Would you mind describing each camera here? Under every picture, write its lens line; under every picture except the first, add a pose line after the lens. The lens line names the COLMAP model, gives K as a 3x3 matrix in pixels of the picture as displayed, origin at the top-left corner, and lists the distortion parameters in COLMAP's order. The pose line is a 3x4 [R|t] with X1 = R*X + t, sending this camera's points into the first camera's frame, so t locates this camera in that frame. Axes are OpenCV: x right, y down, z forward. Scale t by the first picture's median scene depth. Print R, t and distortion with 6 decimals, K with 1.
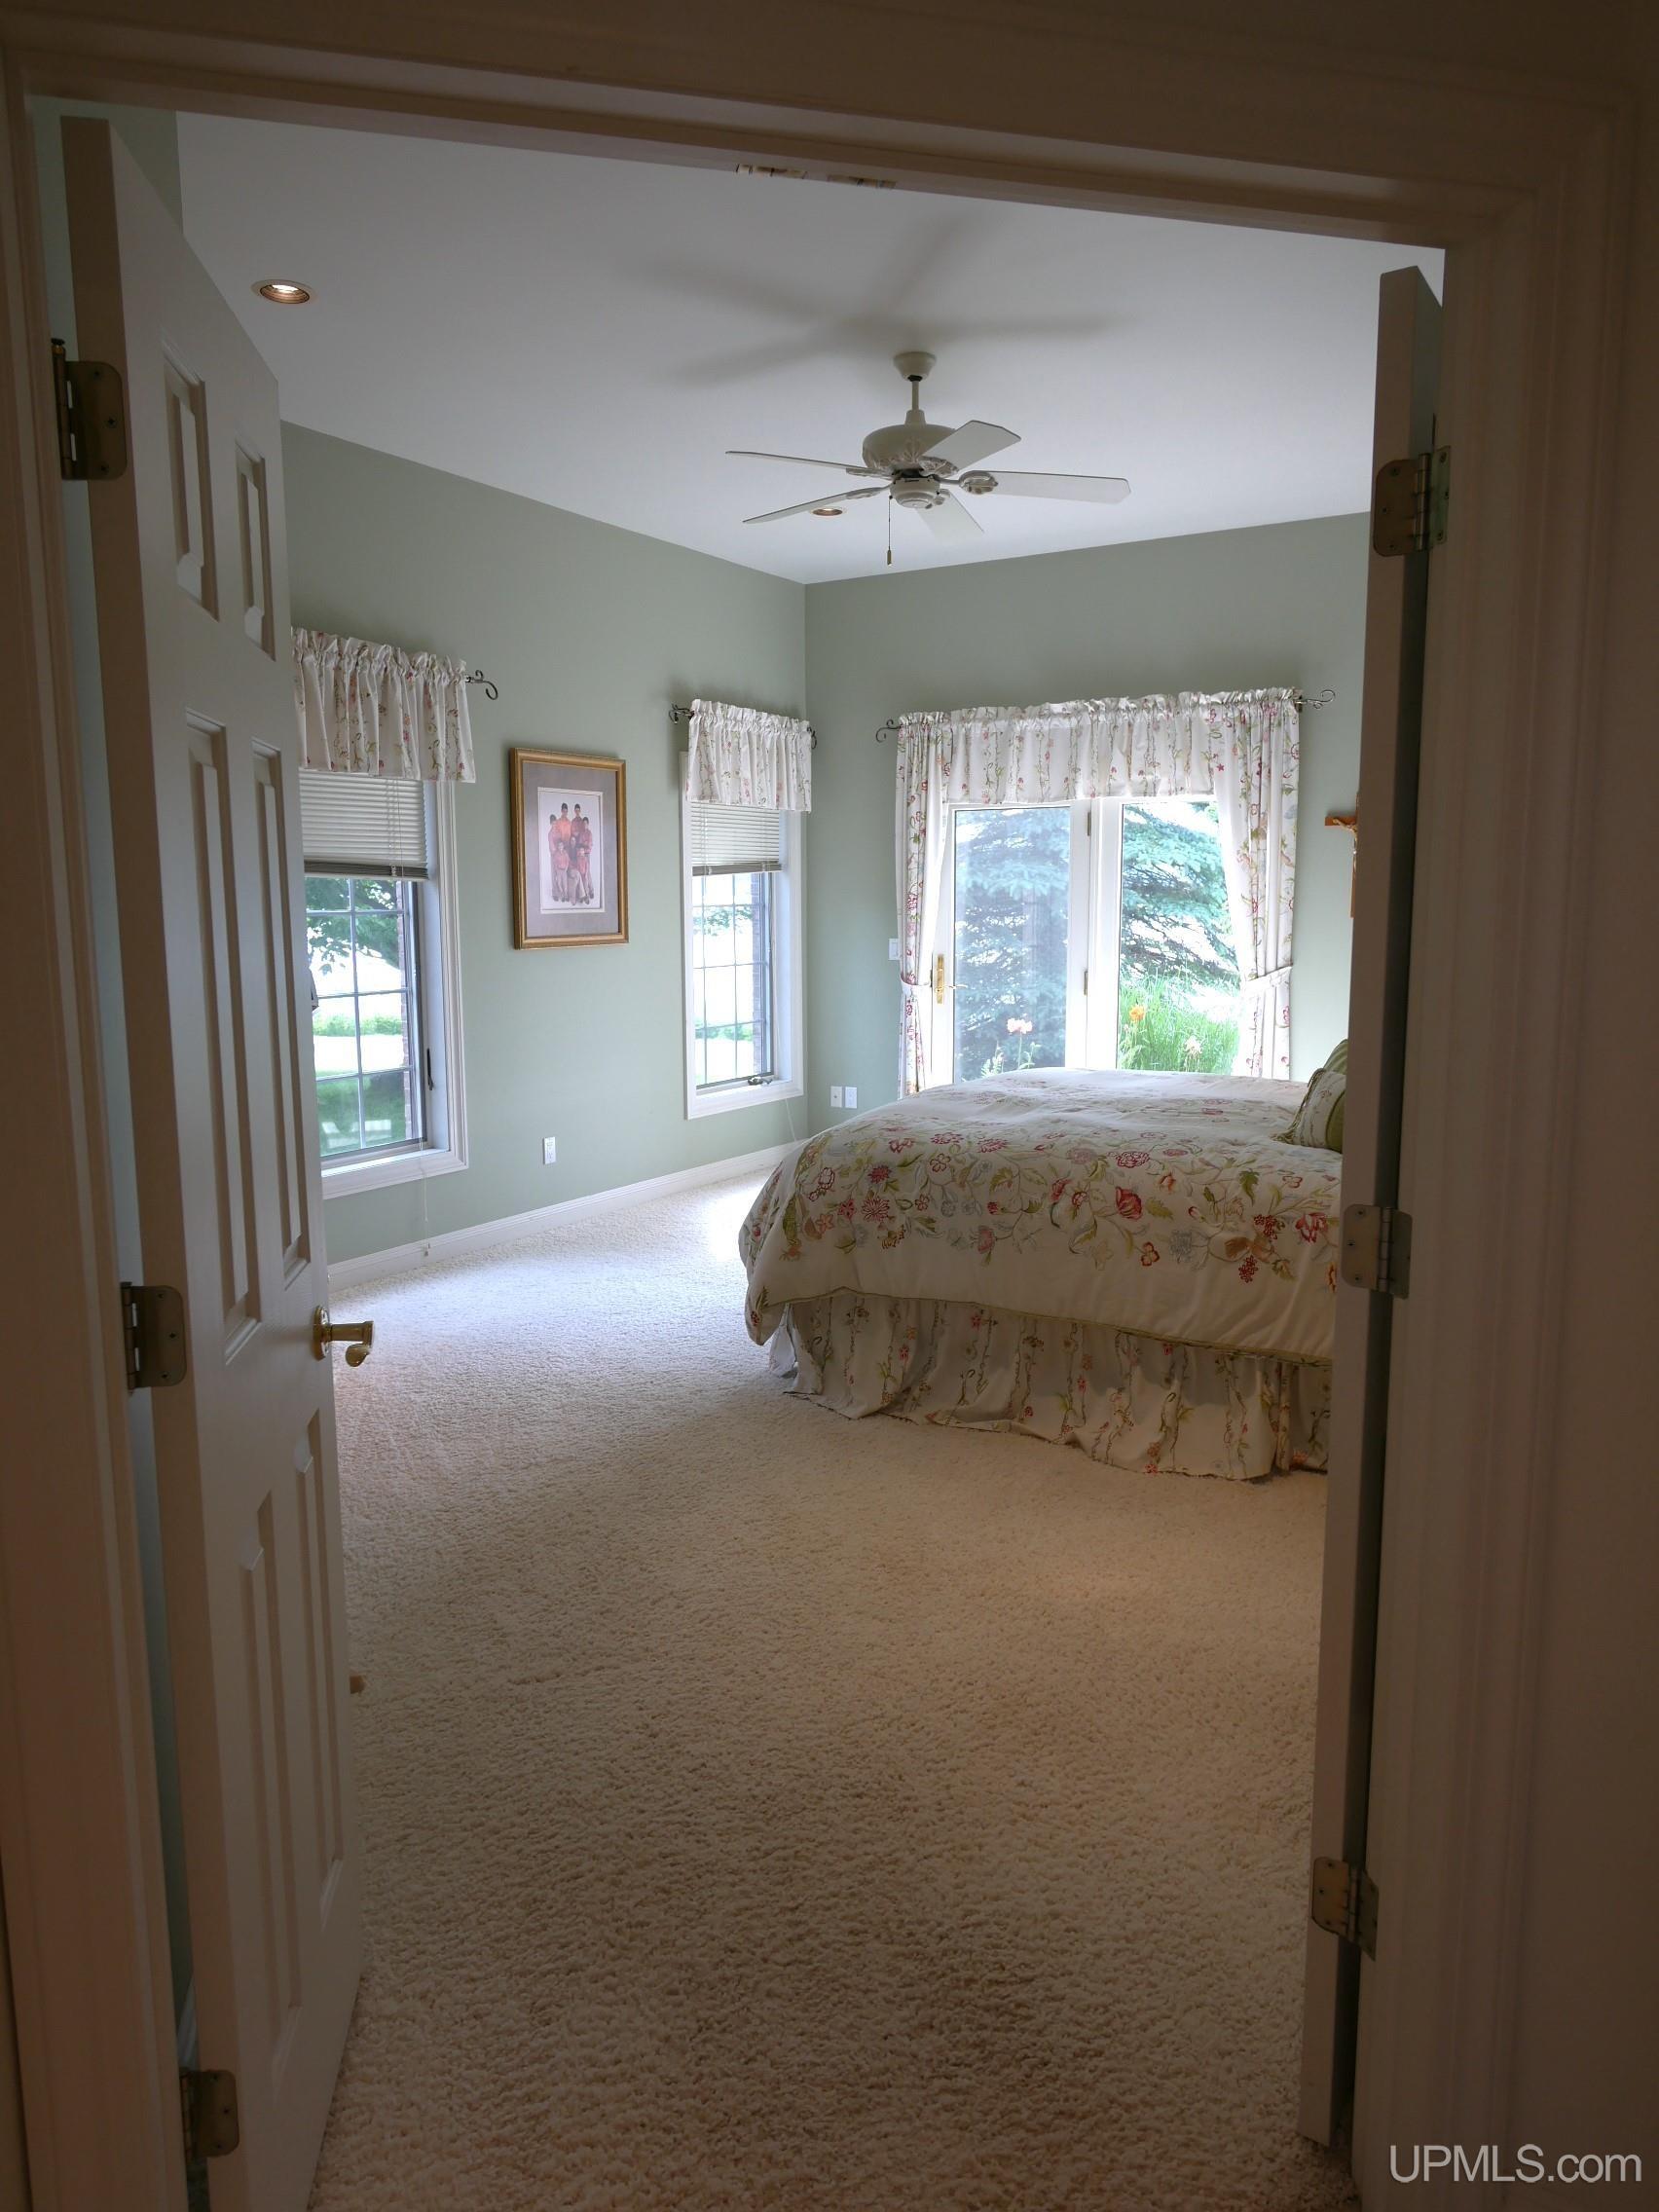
lens RADIAL K [[1505.6, 0, 829.5], [0, 1505.6, 1106.0], [0, 0, 1]] dist [0.000891, 0.000288]
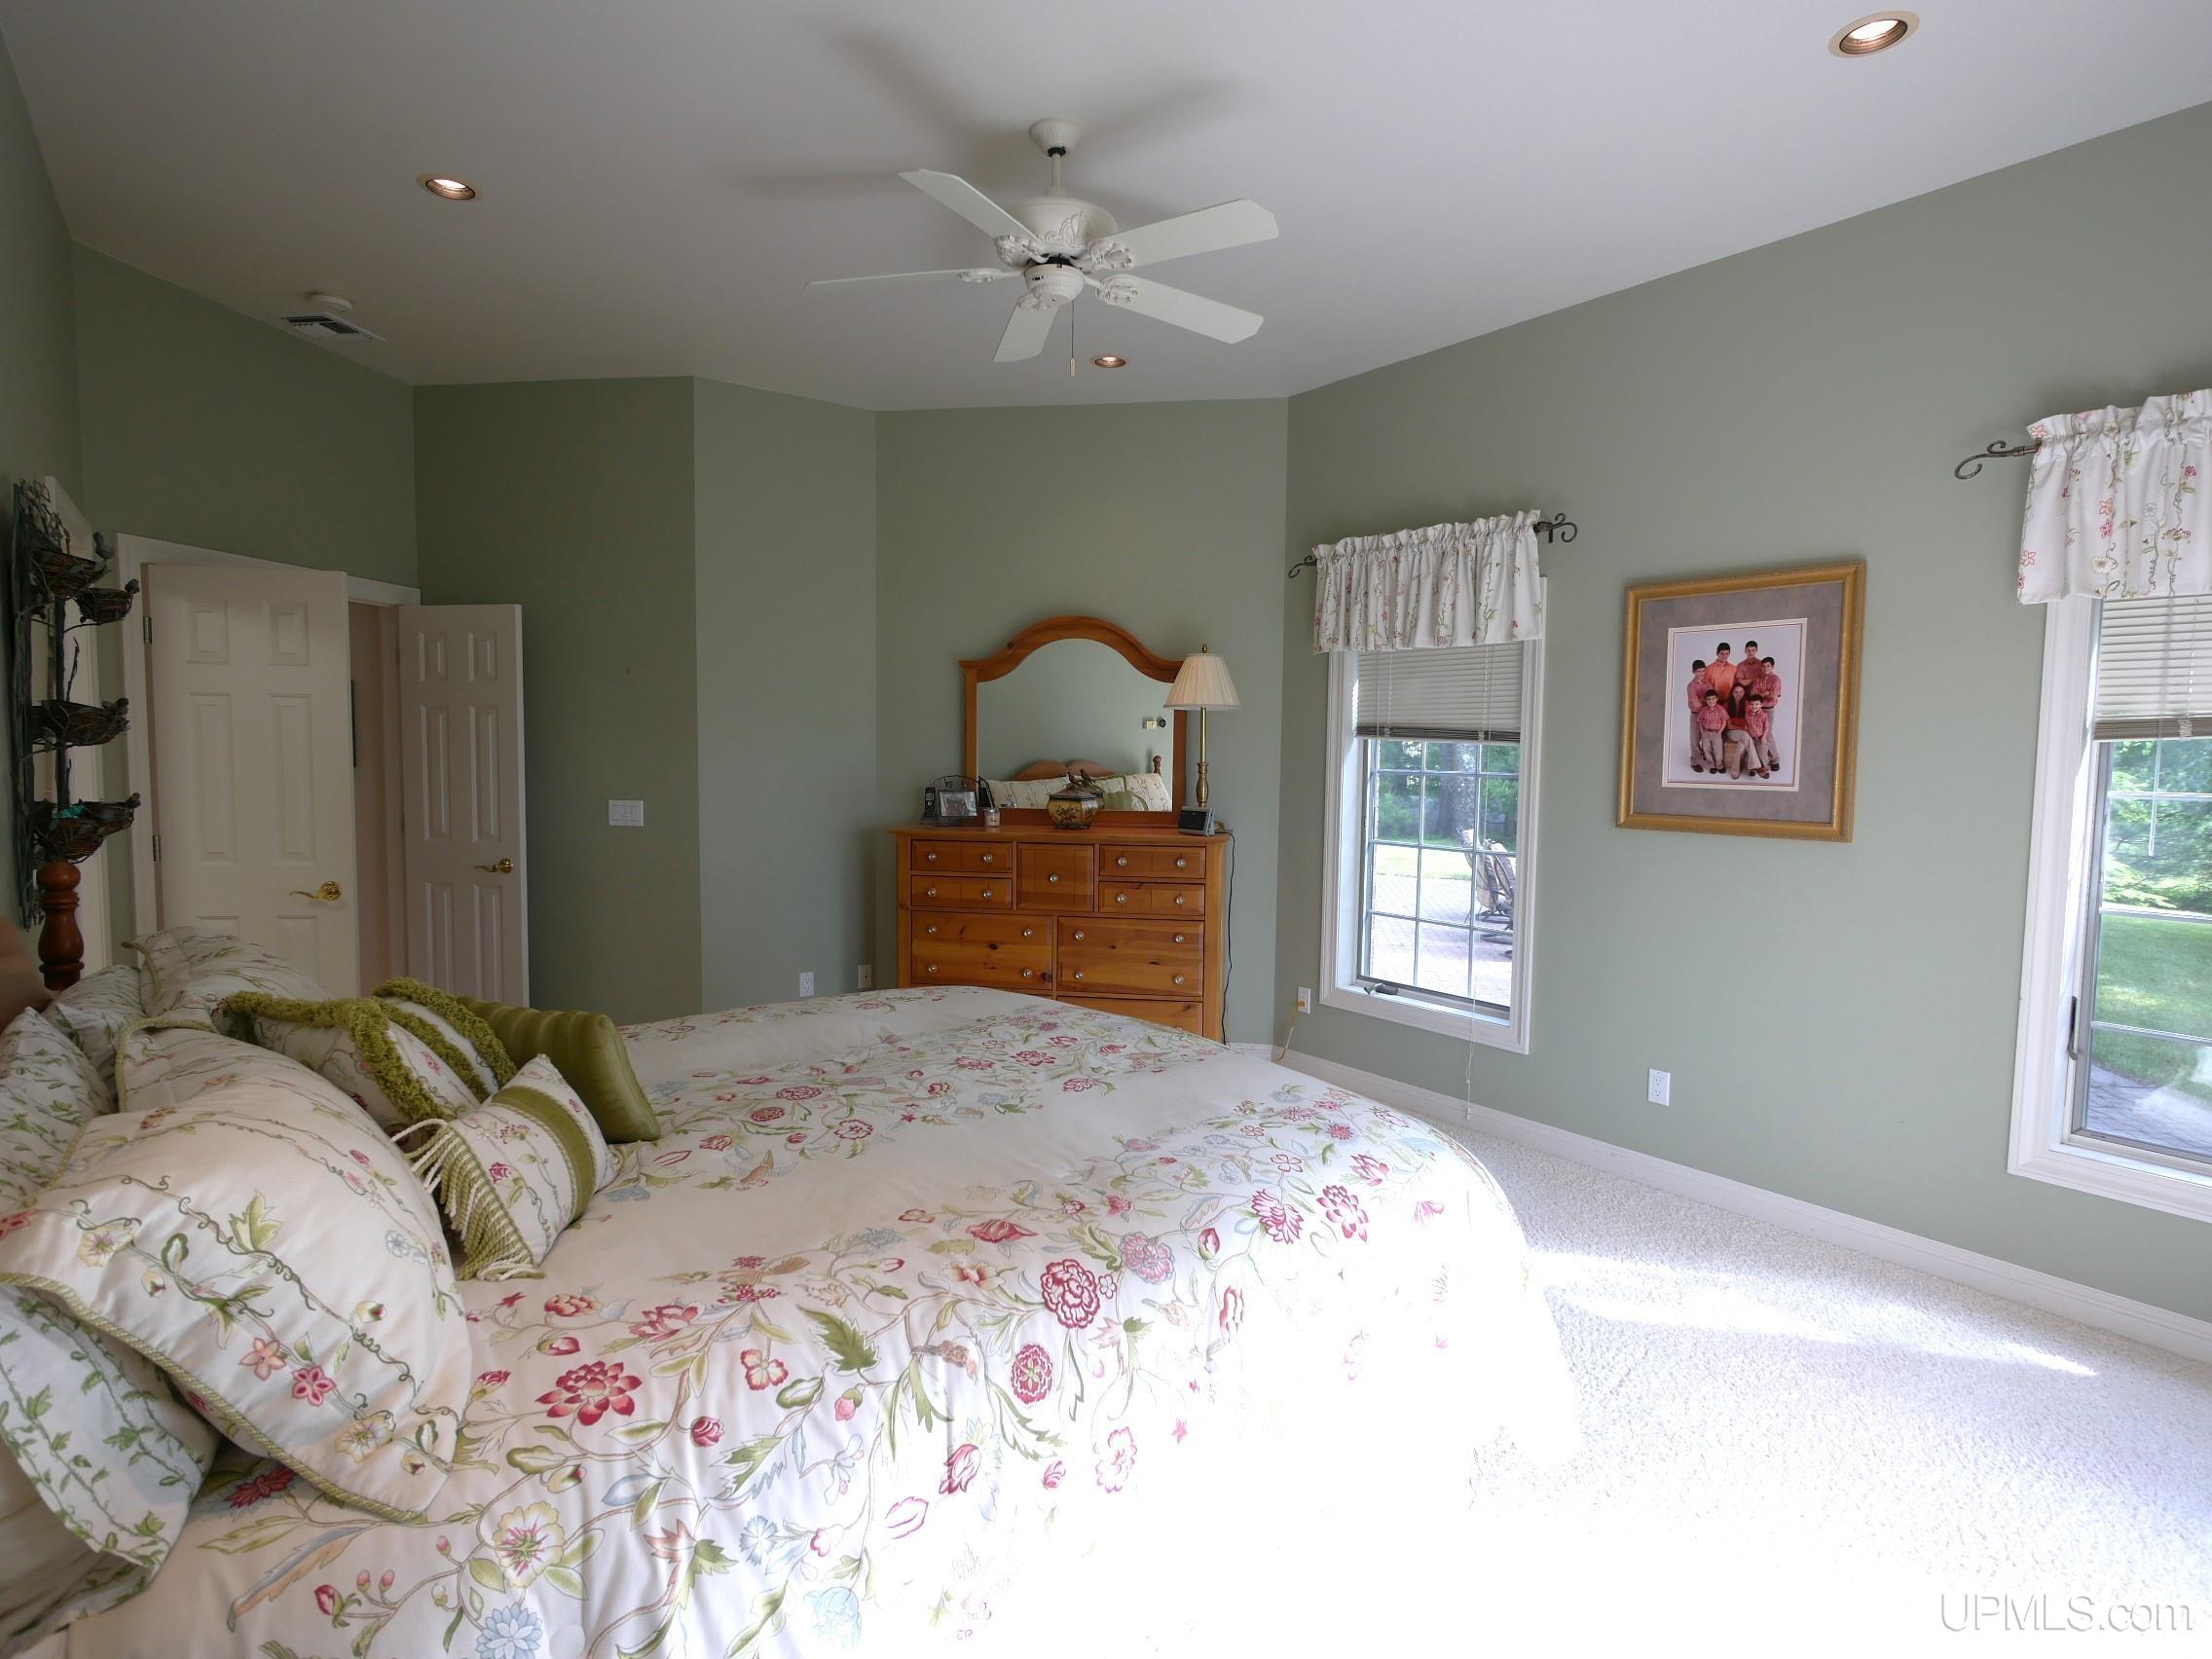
lens RADIAL K [[1170.1, 0, 1106.0], [0, 1170.1, 829.5], [0, 0, 1]] dist [-0.001345, 0.000022]
pose [[-0.375079, 0.064481, -0.924748, 0.480037], [-0.144060, 0.981403, 0.126863, -0.139034], [0.915731, 0.180802, -0.358814, 0.939953]]
